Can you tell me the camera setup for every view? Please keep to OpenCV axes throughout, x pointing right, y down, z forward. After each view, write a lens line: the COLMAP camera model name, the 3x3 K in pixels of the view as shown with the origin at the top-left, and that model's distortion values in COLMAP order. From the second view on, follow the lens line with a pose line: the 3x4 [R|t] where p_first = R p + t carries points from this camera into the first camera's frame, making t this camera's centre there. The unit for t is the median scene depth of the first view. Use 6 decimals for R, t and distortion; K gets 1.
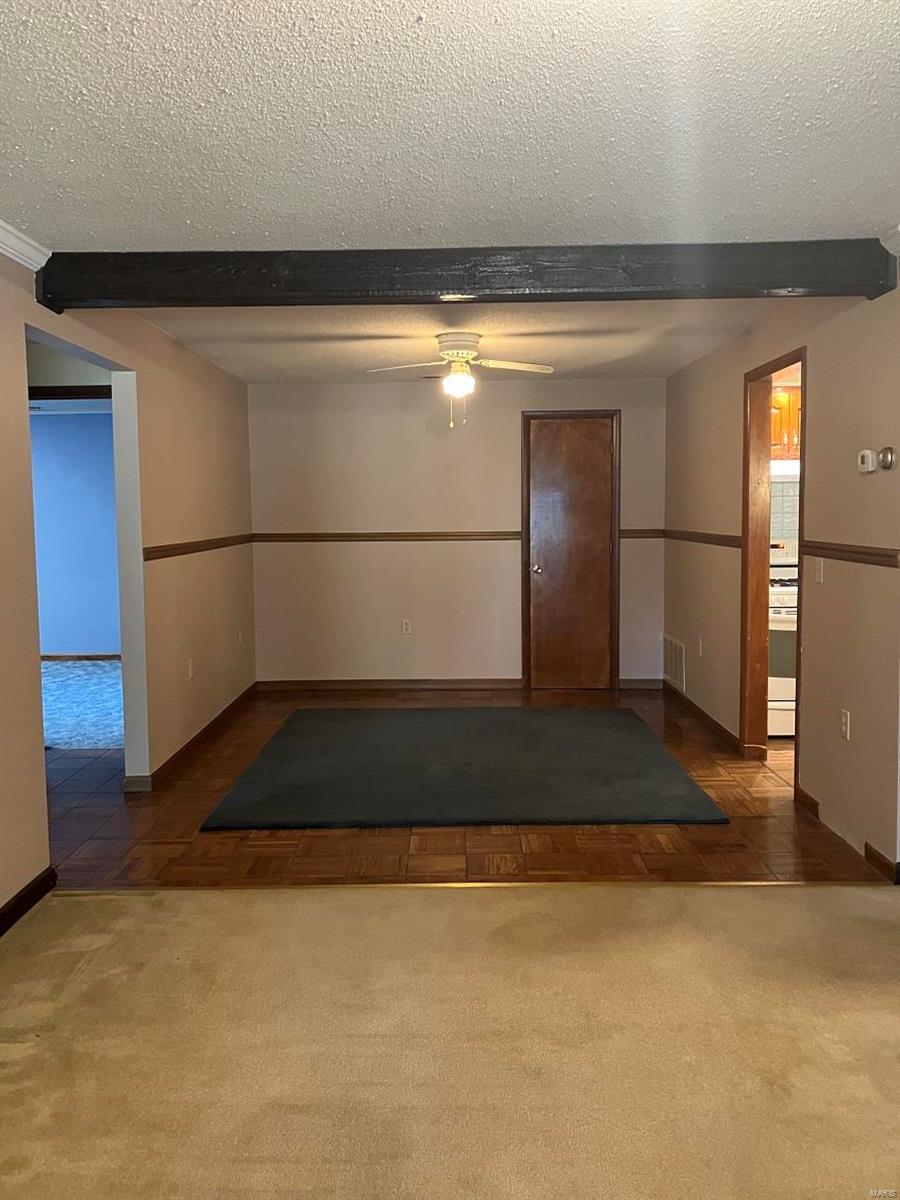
lens RADIAL K [[984.4, 0, 444.5], [0, 984.4, 594.4], [0, 0, 1]] dist [0.038457, -0.026762]
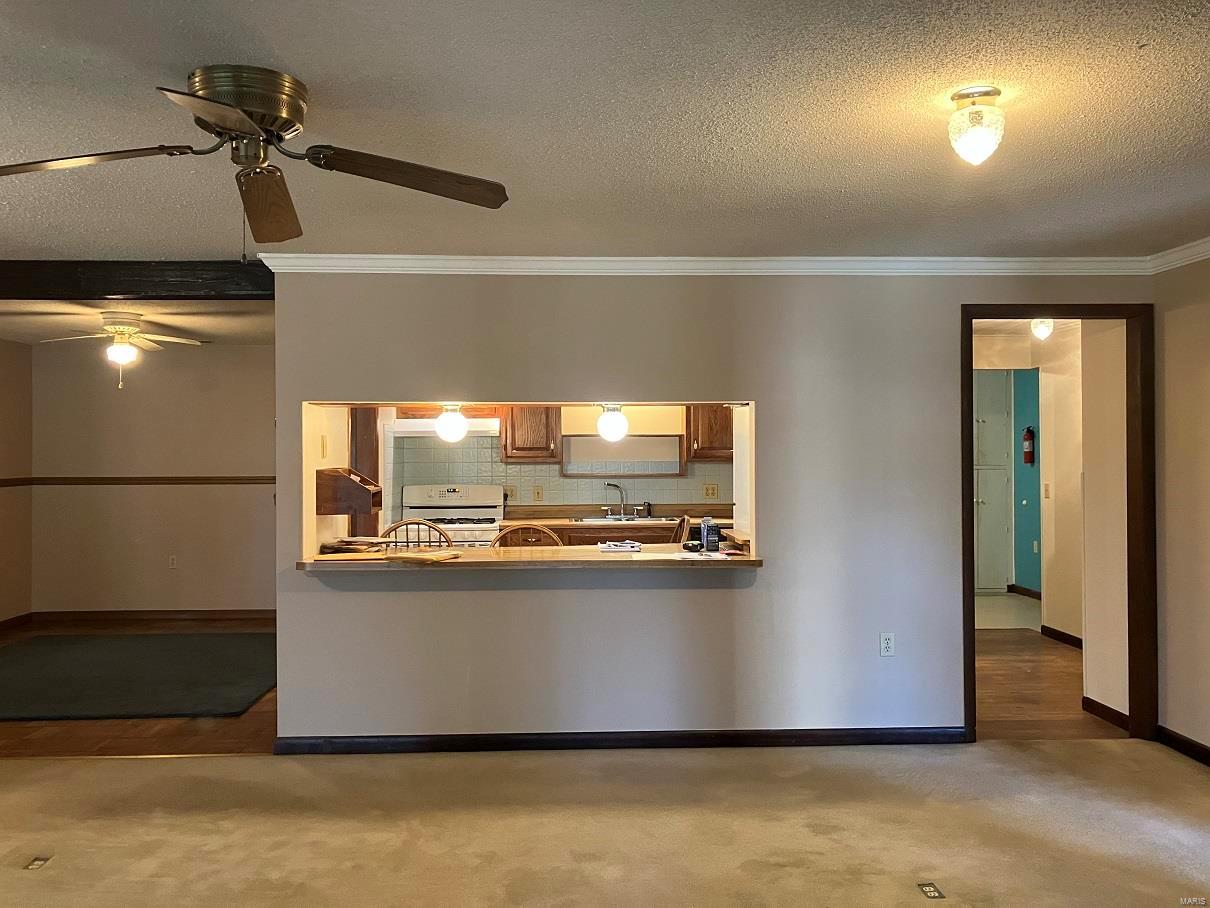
lens RADIAL K [[992.6, 0, 604.0], [0, 992.6, 439.3], [0, 0, 1]] dist [0.038457, -0.026762]
pose [[0.997748, 0.007471, 0.066651, 0.679802], [-0.000671, 0.994839, -0.101469, 0.017654], [-0.067065, 0.101196, 0.992604, -0.306517]]
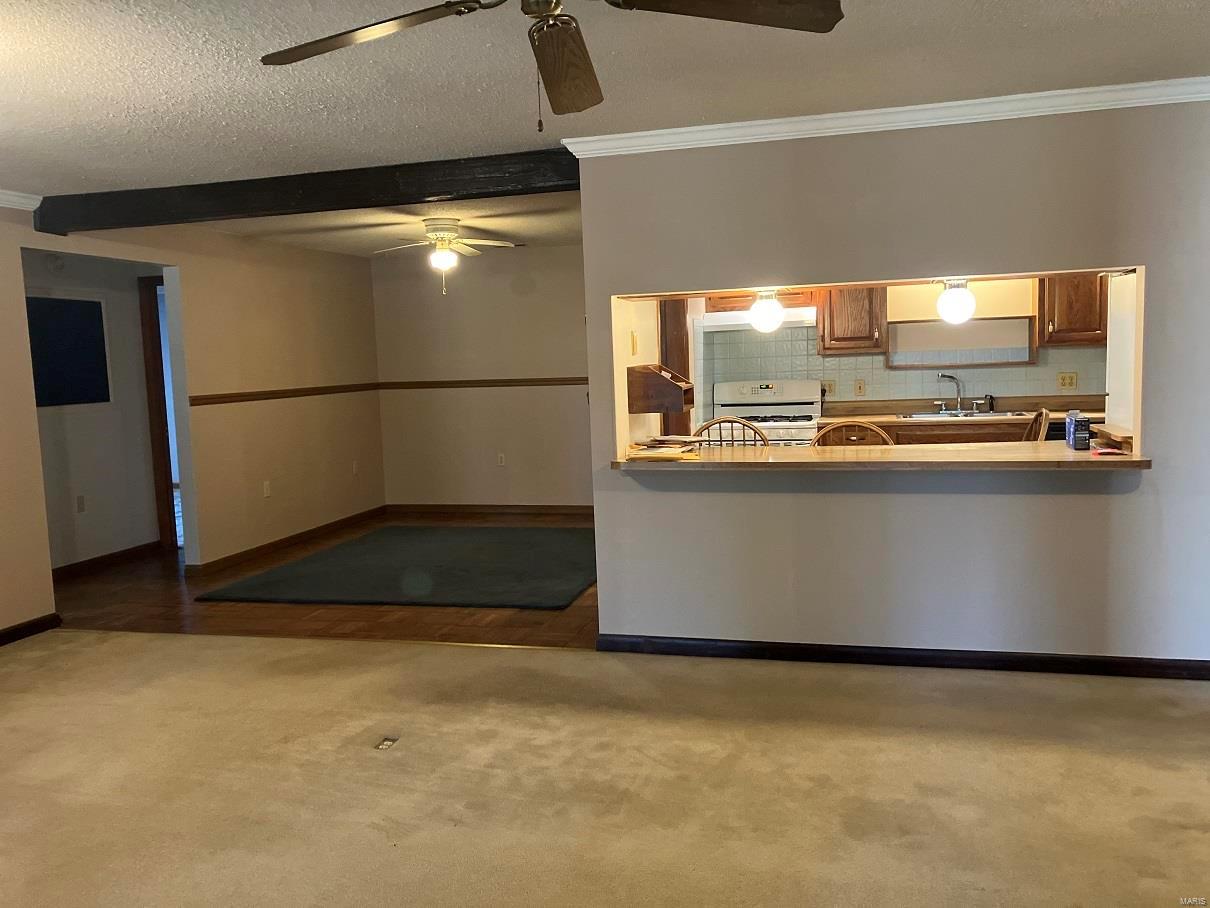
lens RADIAL K [[992.6, 0, 584.1], [0, 992.6, 446.6], [0, 0, 1]] dist [0.038457, -0.026762]
pose [[0.966542, -0.002124, -0.256499, 0.660214], [0.003873, 0.999973, 0.006313, 0.018401], [0.256479, -0.007095, 0.966524, -0.208070]]
